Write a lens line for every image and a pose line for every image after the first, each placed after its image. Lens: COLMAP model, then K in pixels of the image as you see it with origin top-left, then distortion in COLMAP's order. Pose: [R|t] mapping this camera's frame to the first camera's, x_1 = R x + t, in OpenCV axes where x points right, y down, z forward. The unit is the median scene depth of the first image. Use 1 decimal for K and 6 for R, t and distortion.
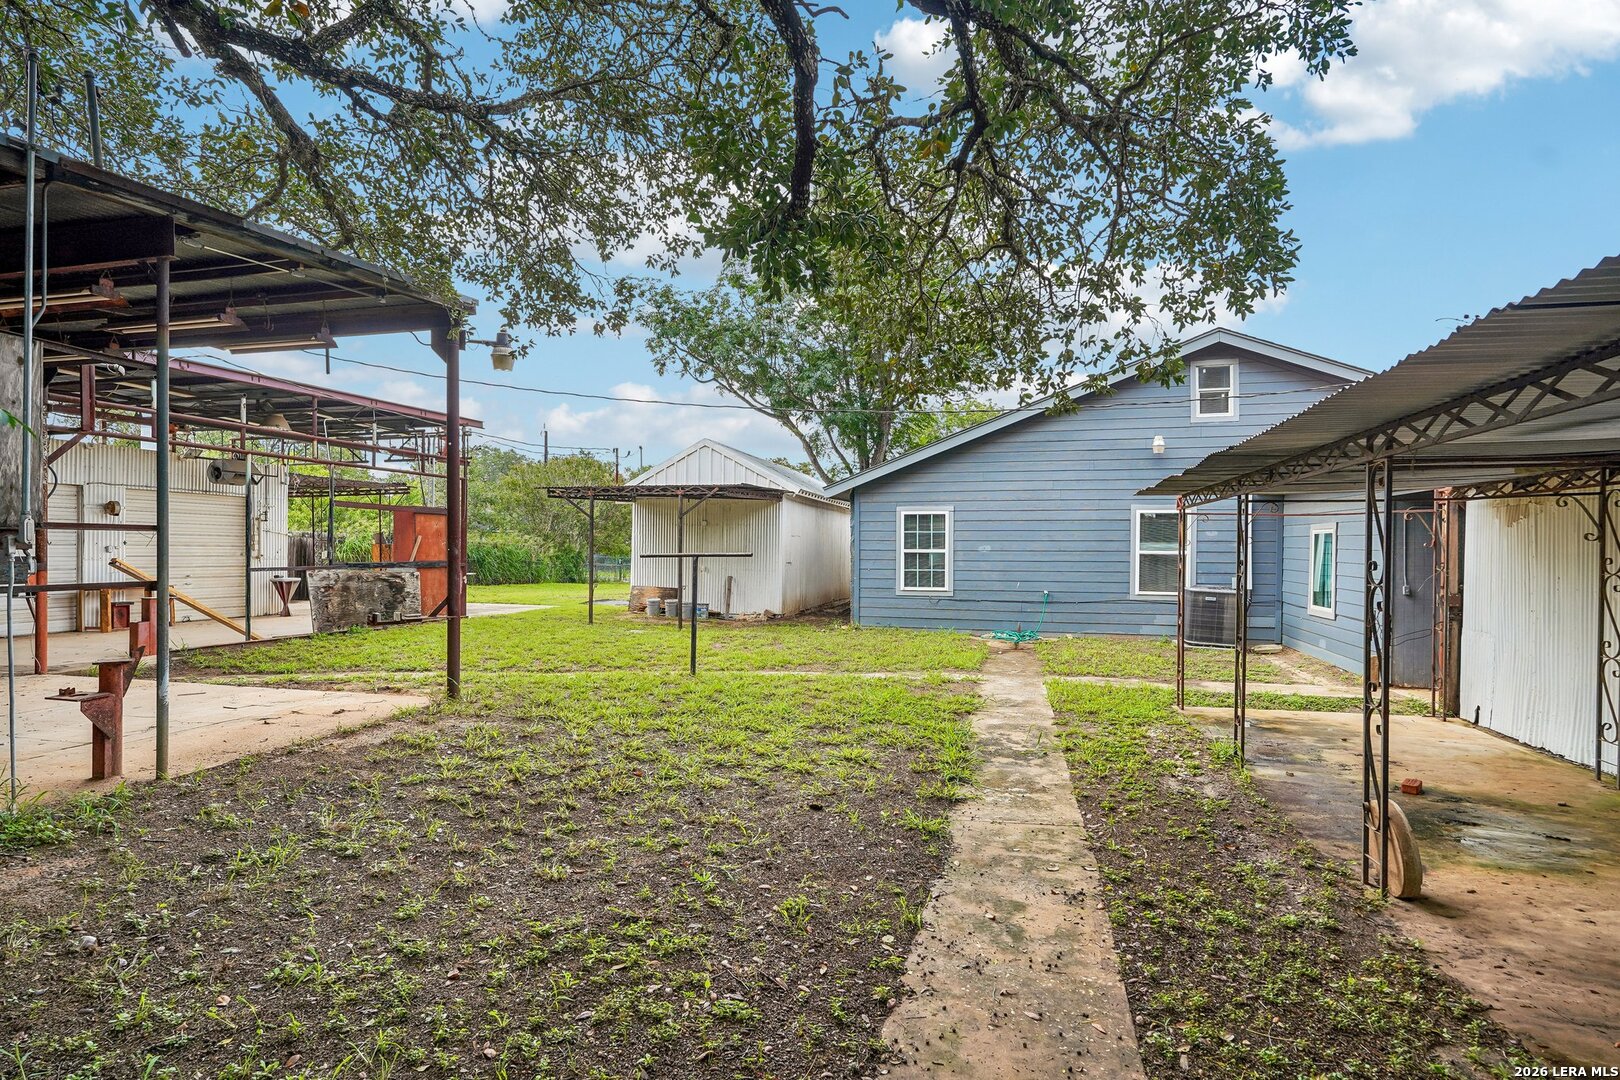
lens RADIAL K [[830.4, 0, 810.8], [0, 830.4, 544.3], [0, 0, 1]] dist [0.000616, 0.000024]
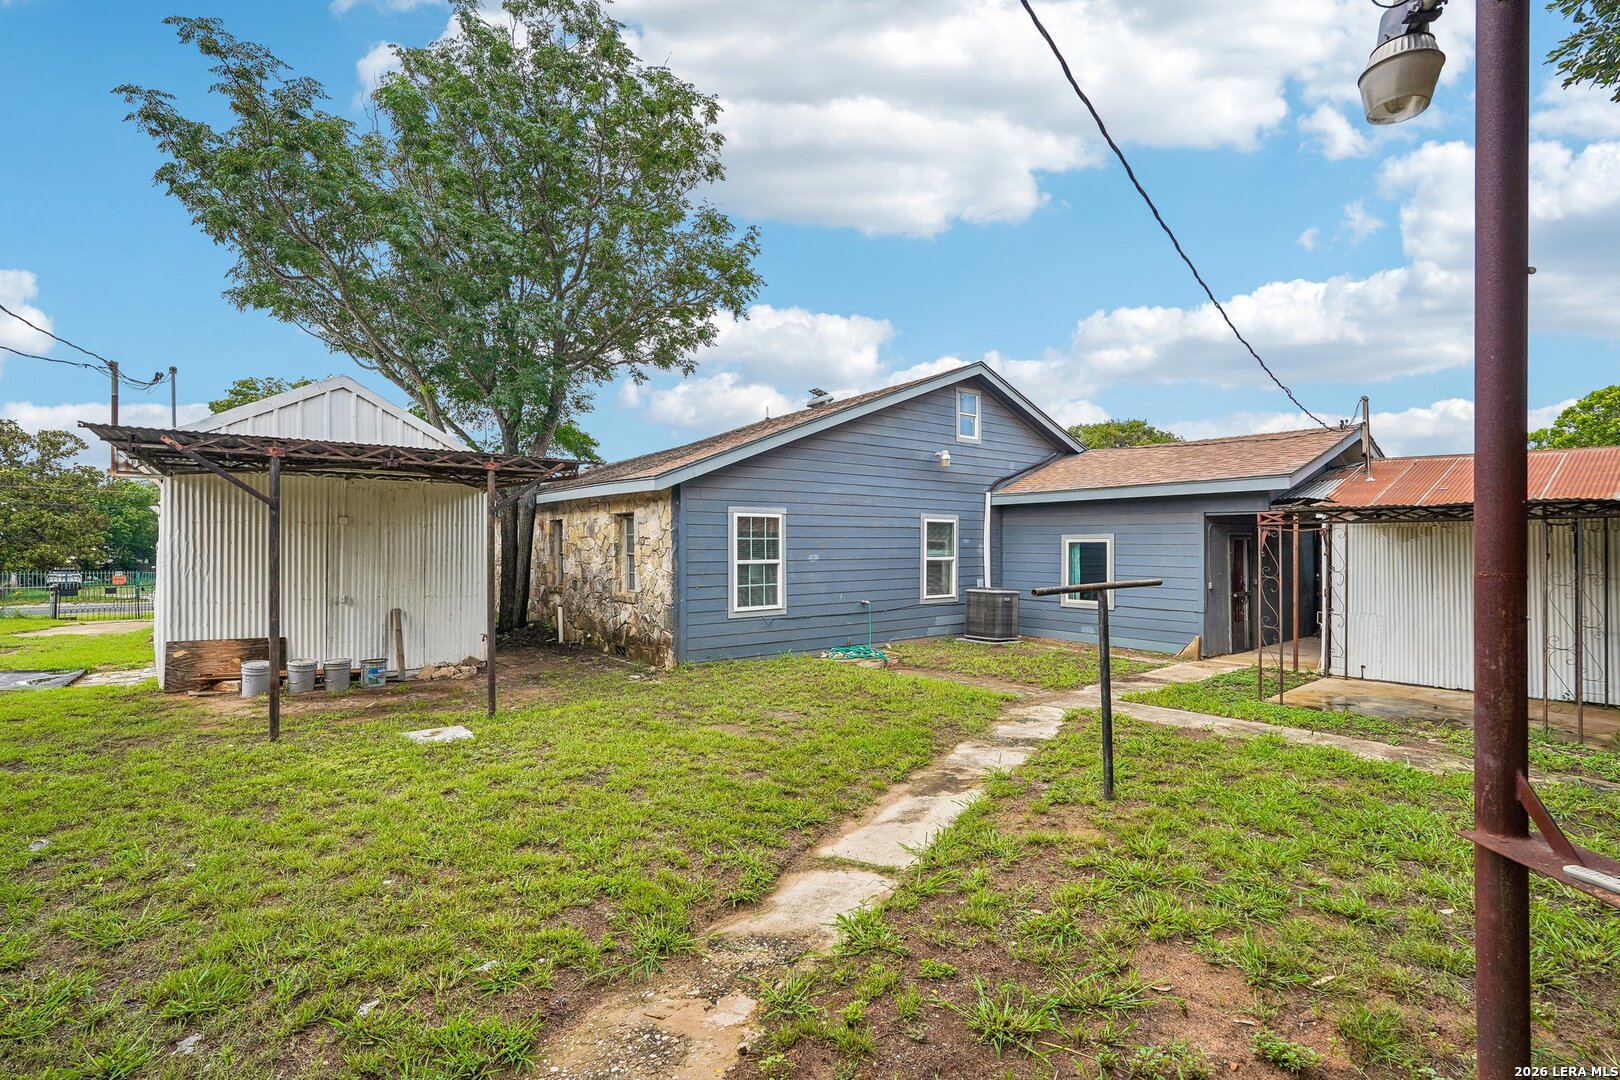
lens RADIAL K [[727.5, 0, 809.8], [0, 727.5, 533.8], [0, 0, 1]] dist [0.002842, 0.002992]
pose [[0.603756, 0.006686, 0.797141, -0.407660], [0.001154, 0.999956, -0.009261, -0.012867], [-0.797169, 0.006512, 0.603722, 0.528309]]
